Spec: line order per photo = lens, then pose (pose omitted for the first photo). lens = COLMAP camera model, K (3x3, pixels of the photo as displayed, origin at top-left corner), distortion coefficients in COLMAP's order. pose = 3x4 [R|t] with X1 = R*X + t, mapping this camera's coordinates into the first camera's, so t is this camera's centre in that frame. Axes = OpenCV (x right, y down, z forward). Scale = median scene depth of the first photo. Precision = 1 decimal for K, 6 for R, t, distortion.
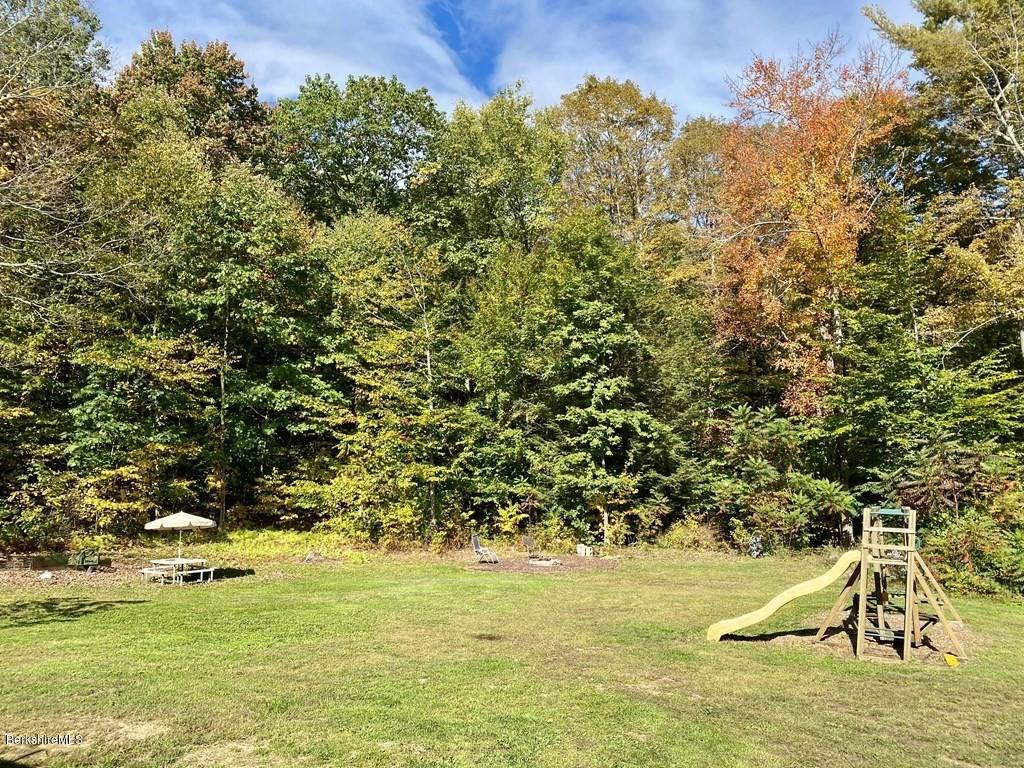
lens RADIAL K [[775.1, 0, 512.0], [0, 775.1, 384.0], [0, 0, 1]] dist [-0.005698, -0.001453]
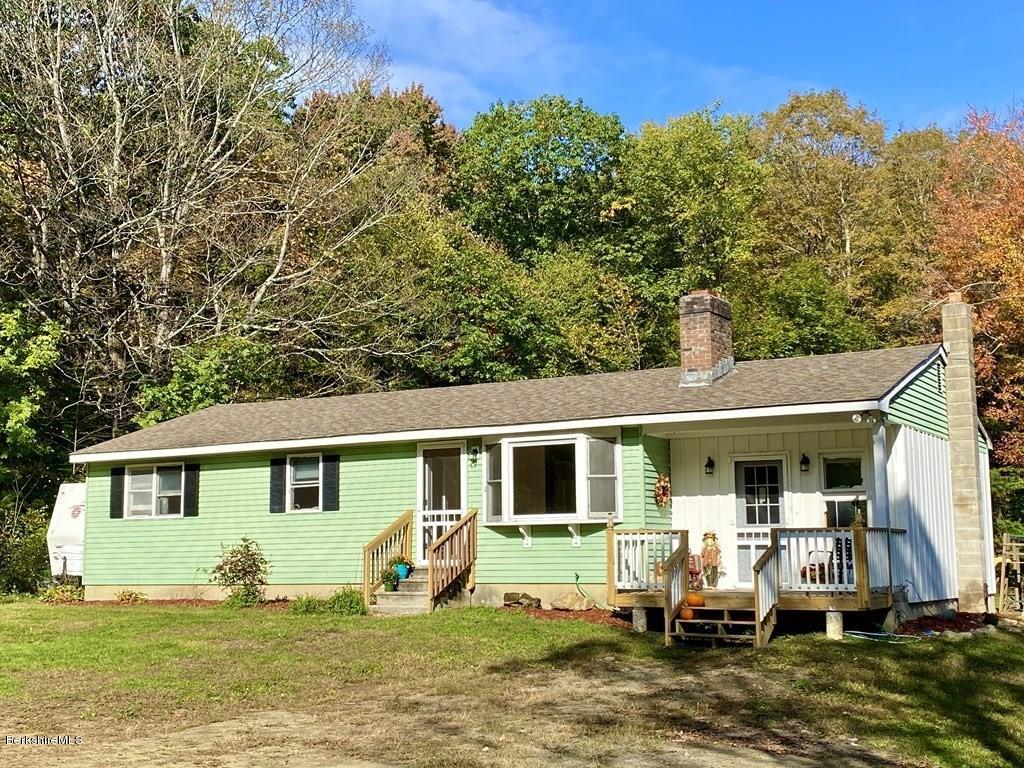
lens RADIAL K [[1326.7, 0, 512.0], [0, 1326.7, 384.0], [0, 0, 1]] dist [0.035637, 0.031497]
pose [[0.998300, -0.006843, -0.057882, -0.187410], [0.006967, 0.999974, 0.001941, -0.073718], [0.057867, -0.002341, 0.998322, -0.793730]]
